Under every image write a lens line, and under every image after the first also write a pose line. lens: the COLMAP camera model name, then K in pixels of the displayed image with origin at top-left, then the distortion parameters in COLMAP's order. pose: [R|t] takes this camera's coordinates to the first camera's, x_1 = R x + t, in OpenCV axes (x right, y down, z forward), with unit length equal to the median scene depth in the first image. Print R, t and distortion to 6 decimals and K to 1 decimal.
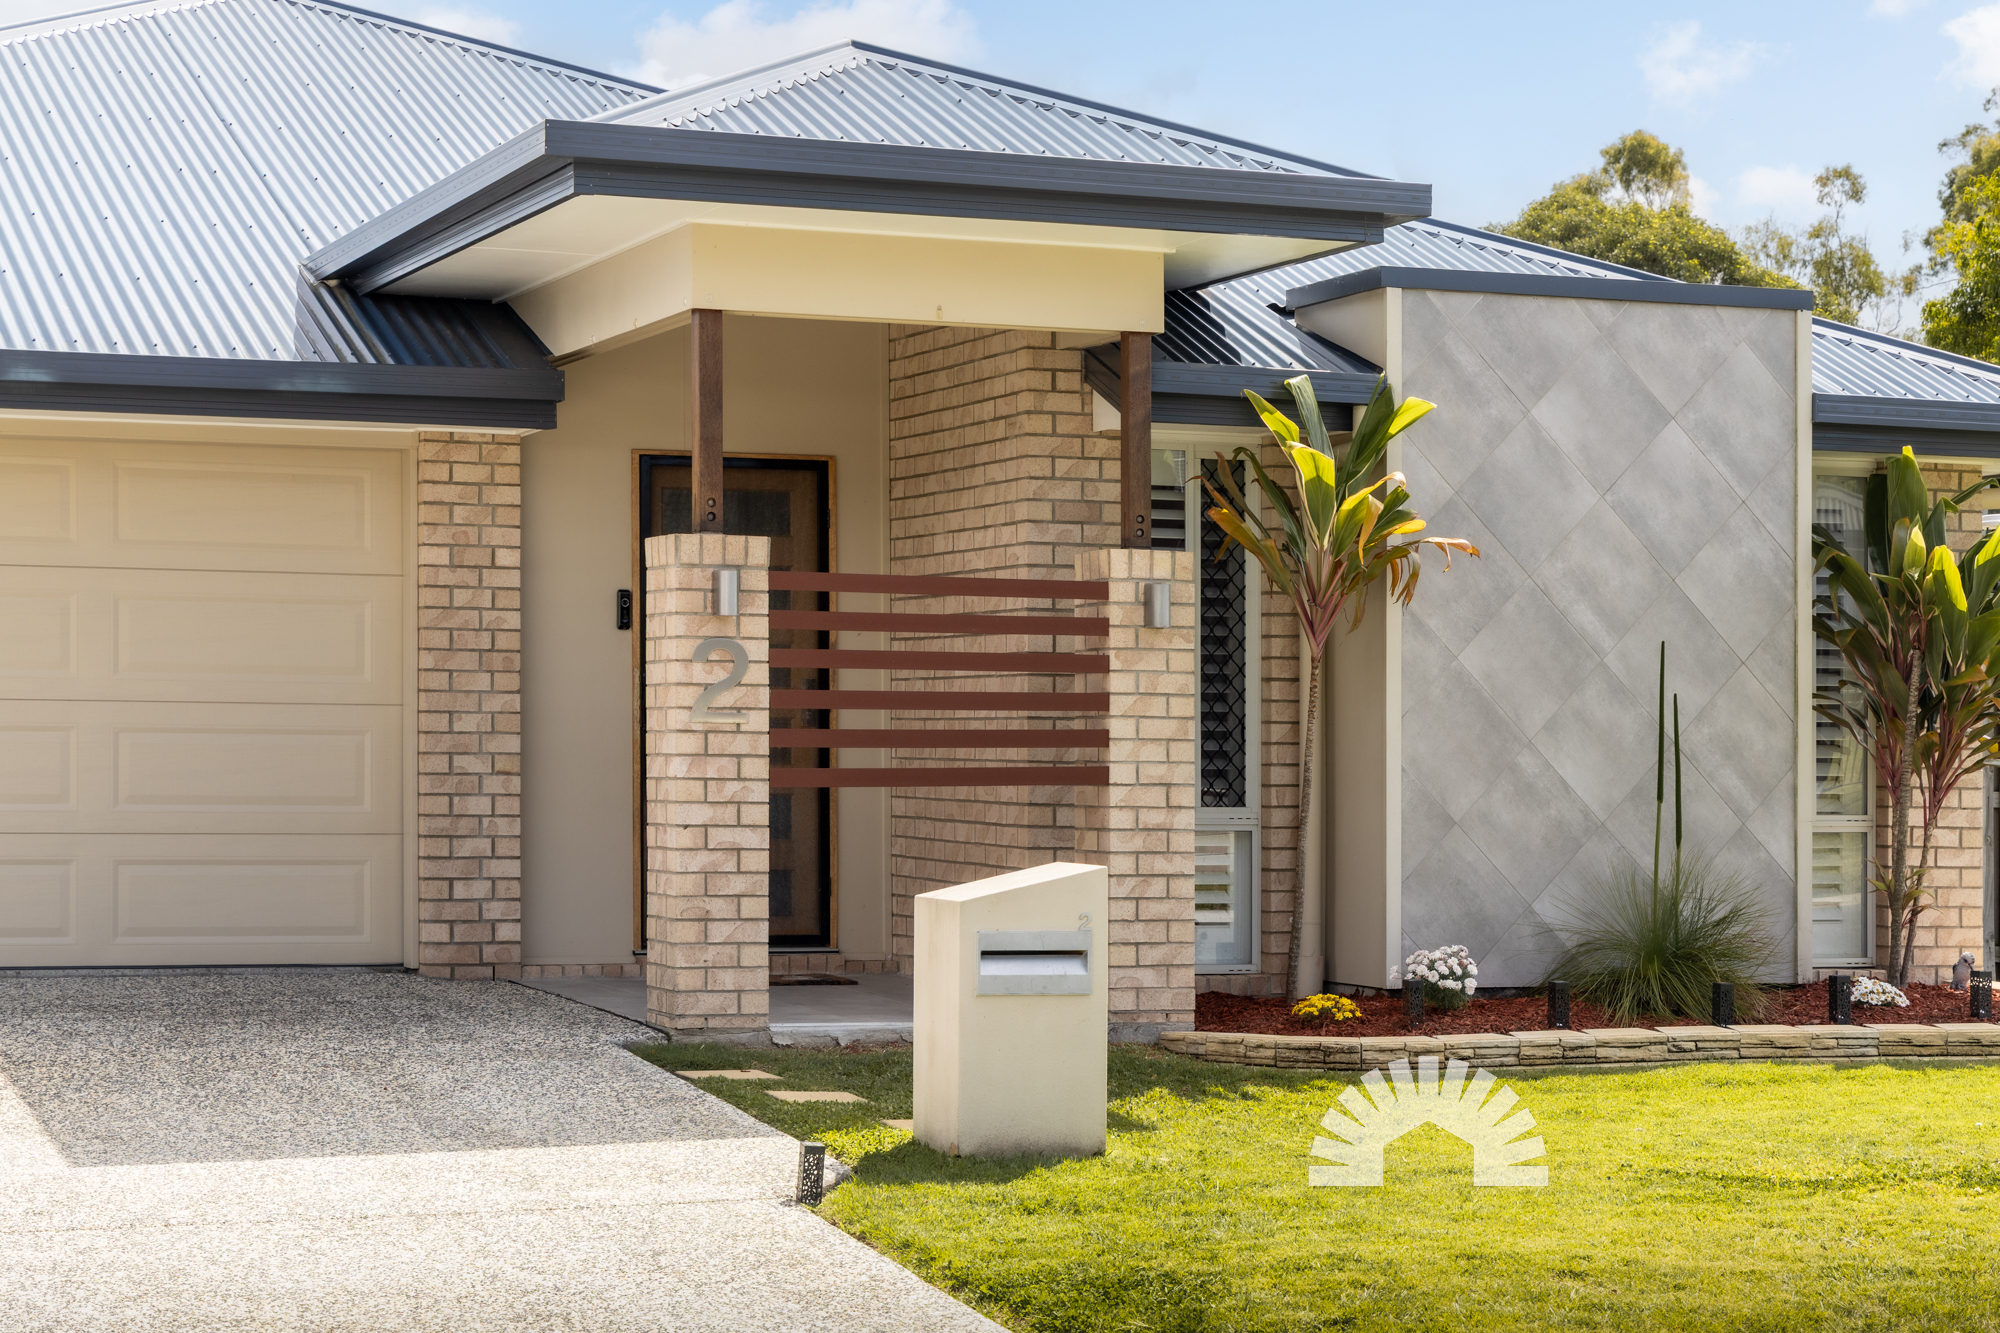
lens RADIAL K [[3853.0, 0, 999.9], [0, 3853.0, 665.9], [0, 0, 1]] dist [0.048181, 0.000000]
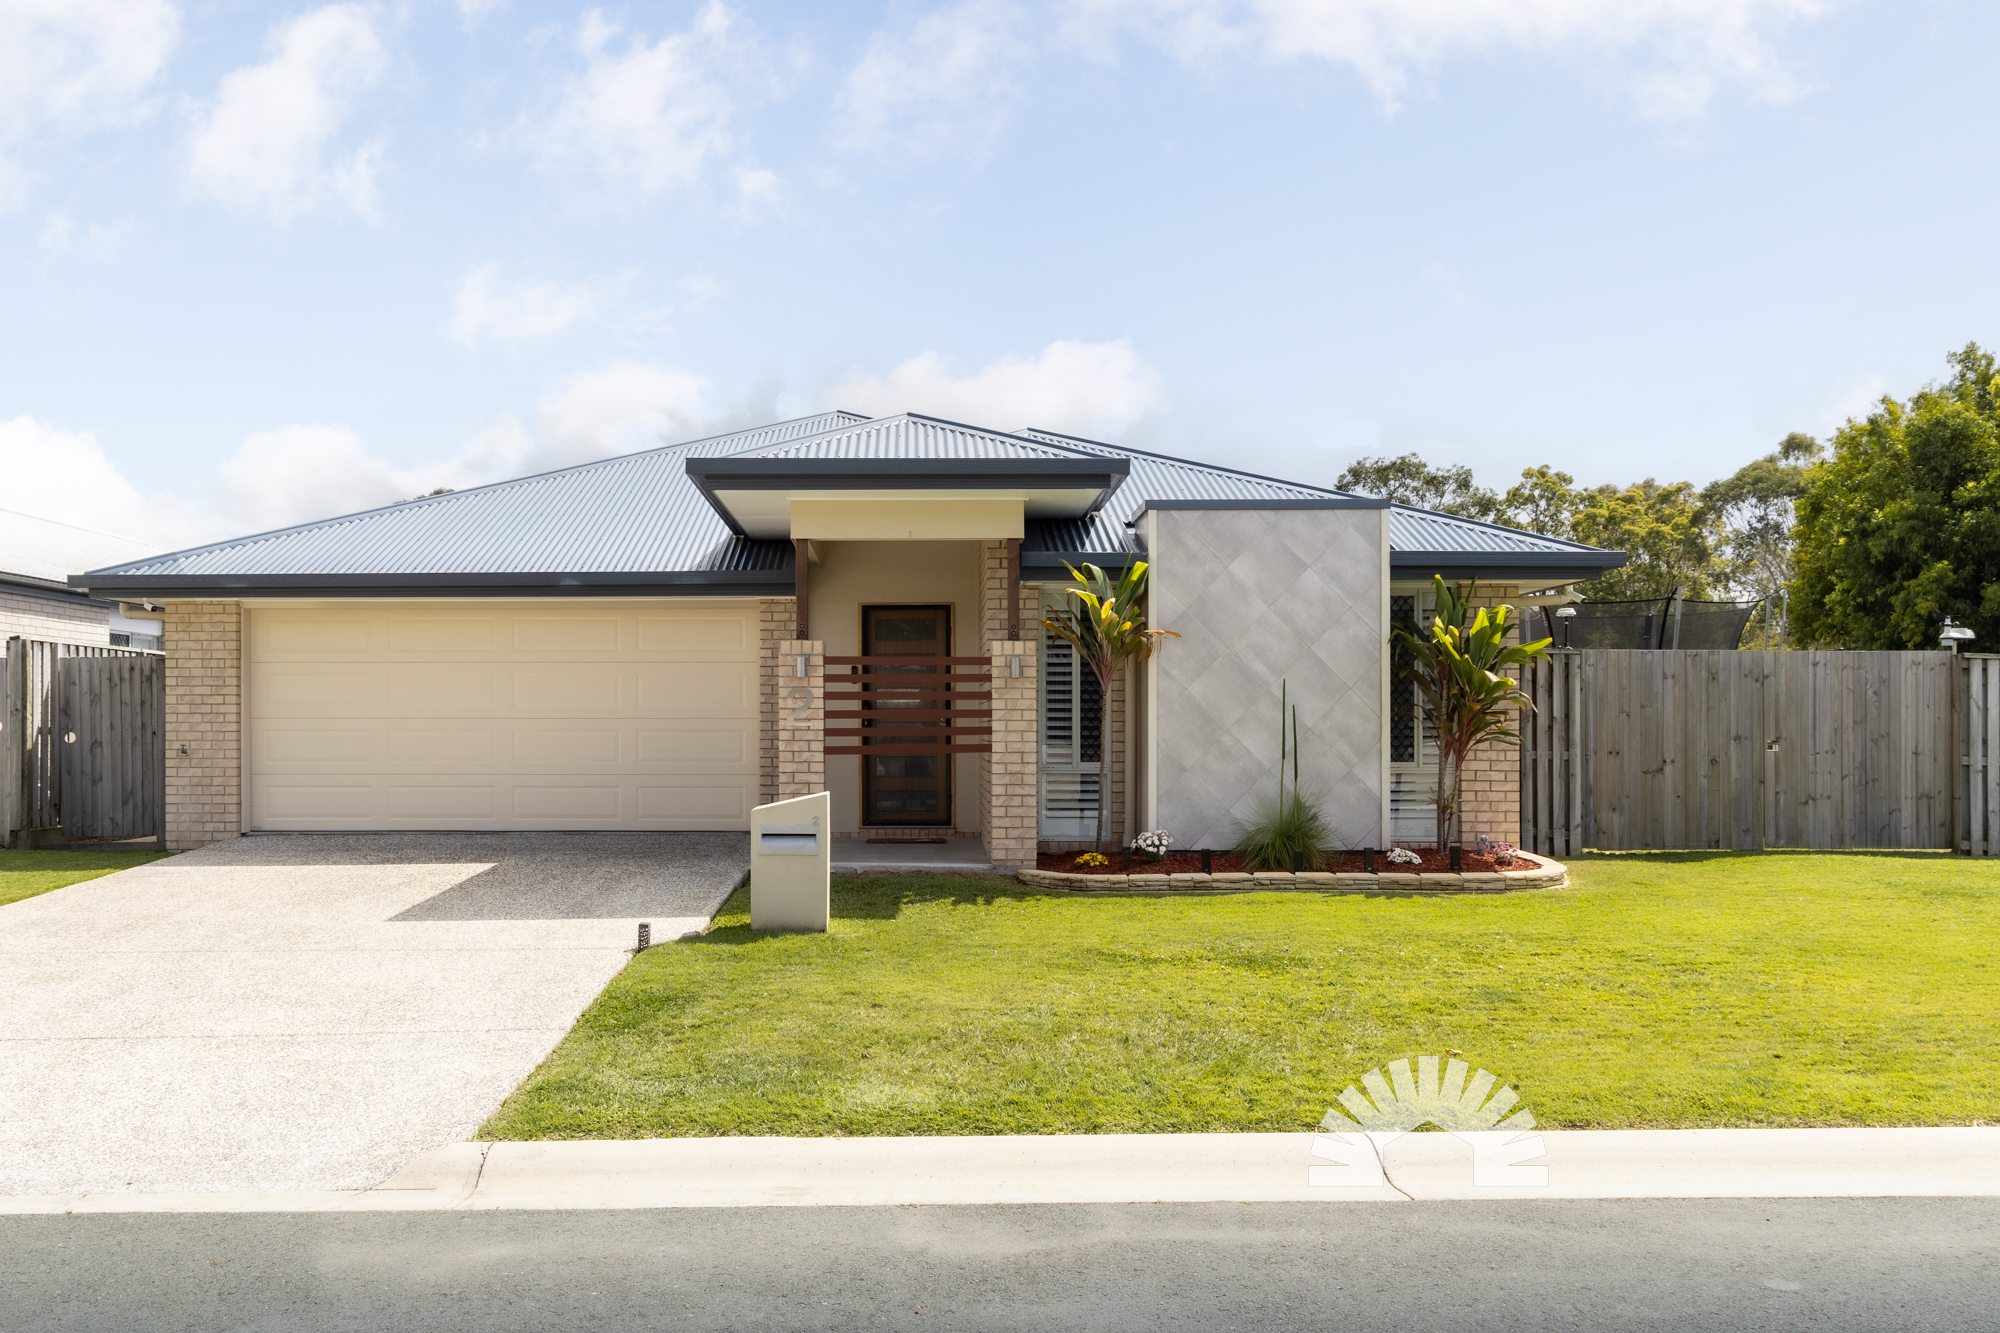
lens RADIAL K [[1564.2, 0, 986.8], [0, 1564.2, 711.4], [0, 0, 1]] dist [0.006085, 0.003793]
pose [[0.926313, -0.014745, -0.376466, 0.329639], [0.018288, 0.999816, 0.005840, 0.002939], [0.376311, -0.012295, 0.926412, 0.189463]]
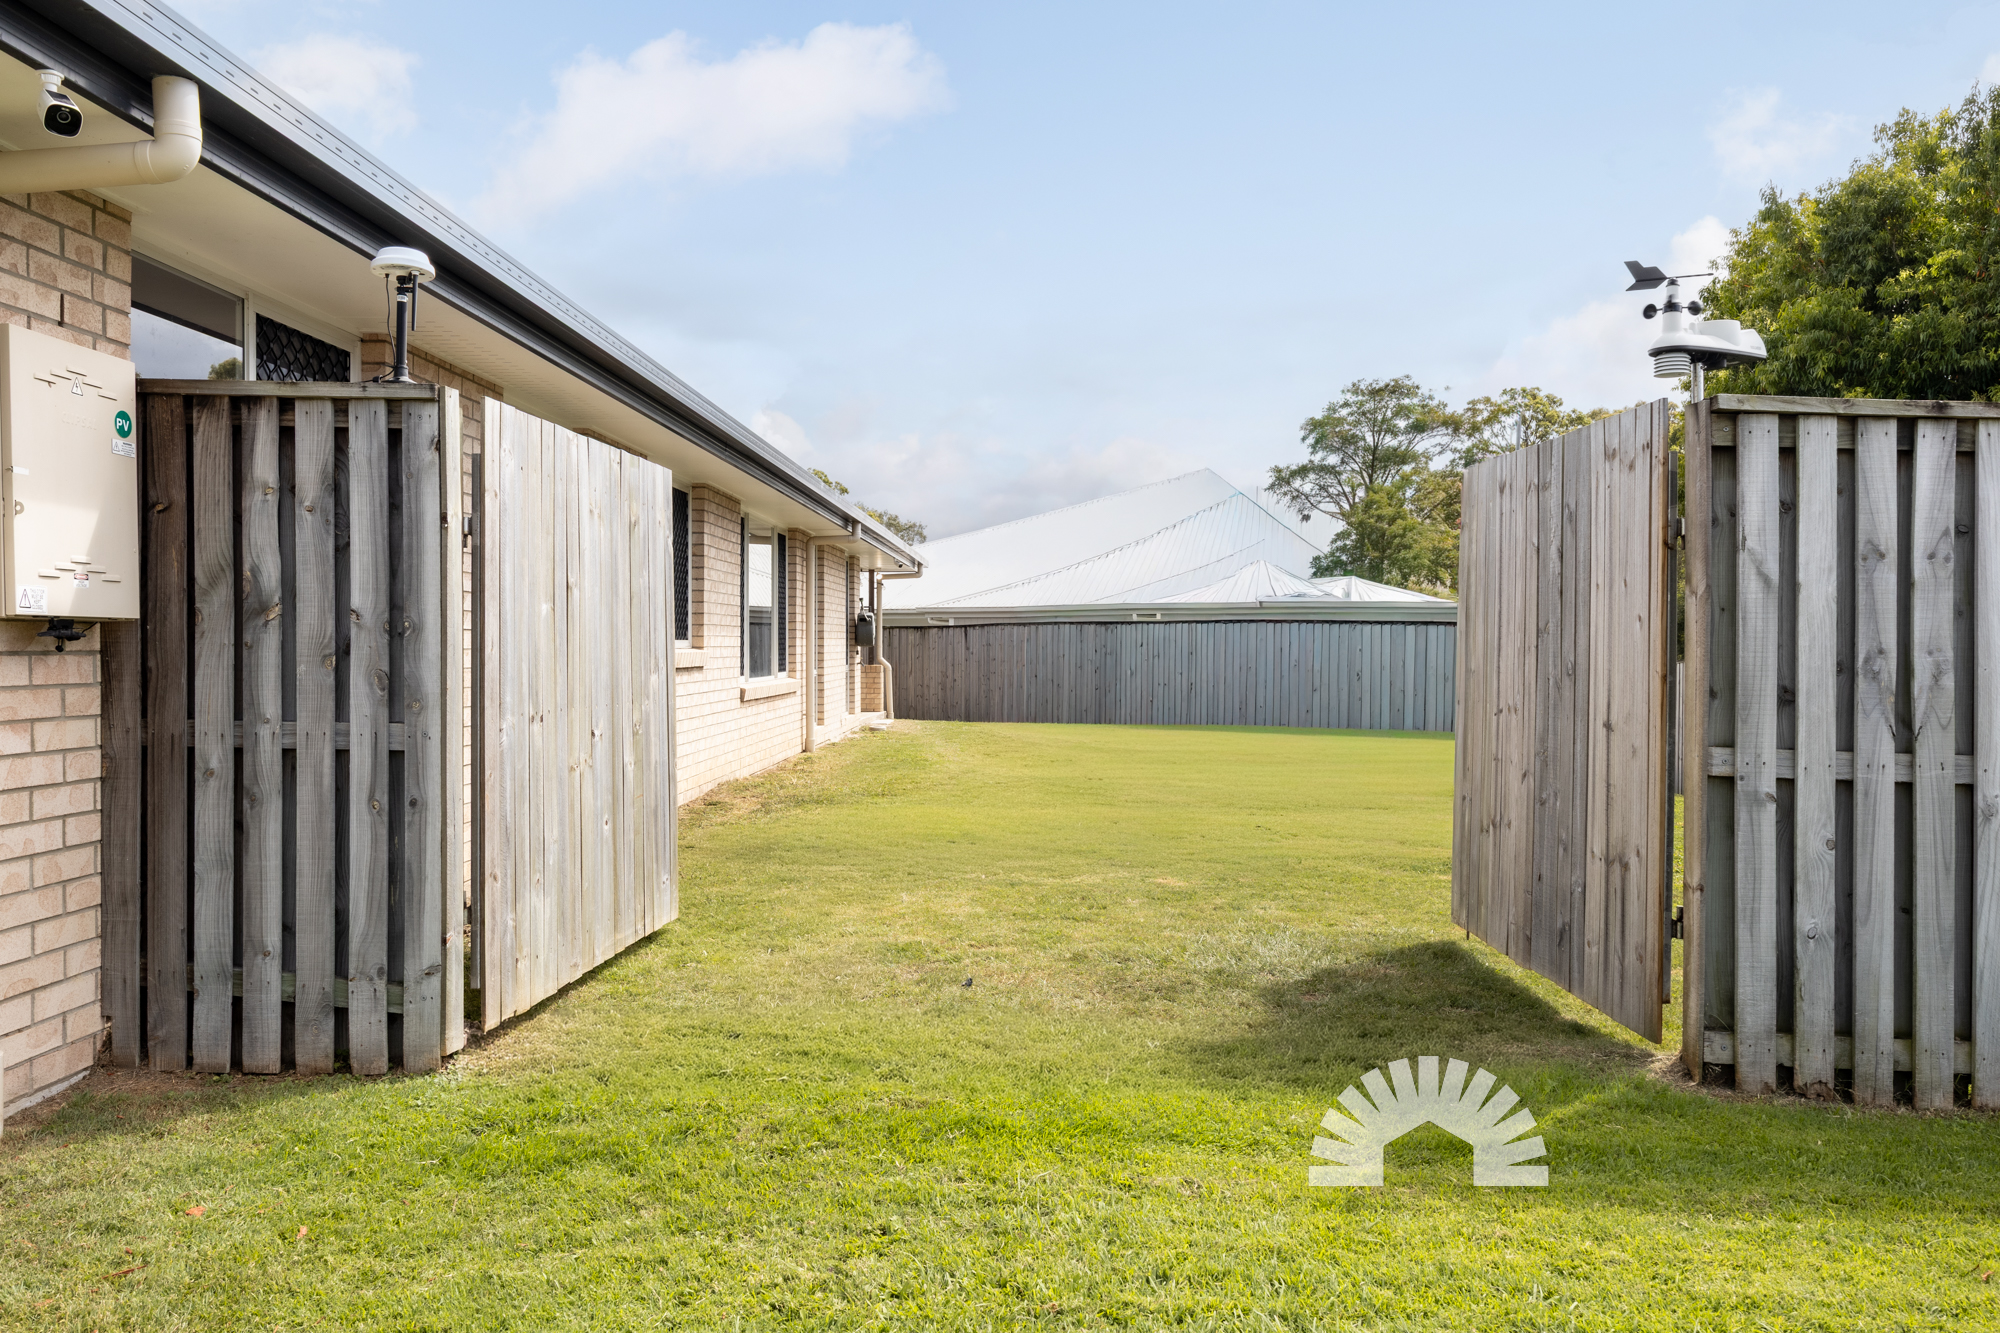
lens RADIAL K [[1452.9, 0, 999.6], [0, 1452.9, 671.1], [0, 0, 1]] dist [-0.029381, -0.001059]
pose [[0.916471, -0.000098, -0.400101, 0.486276], [0.015227, 0.999284, 0.034635, 0.019912], [0.399812, -0.037835, 0.915816, 0.915957]]
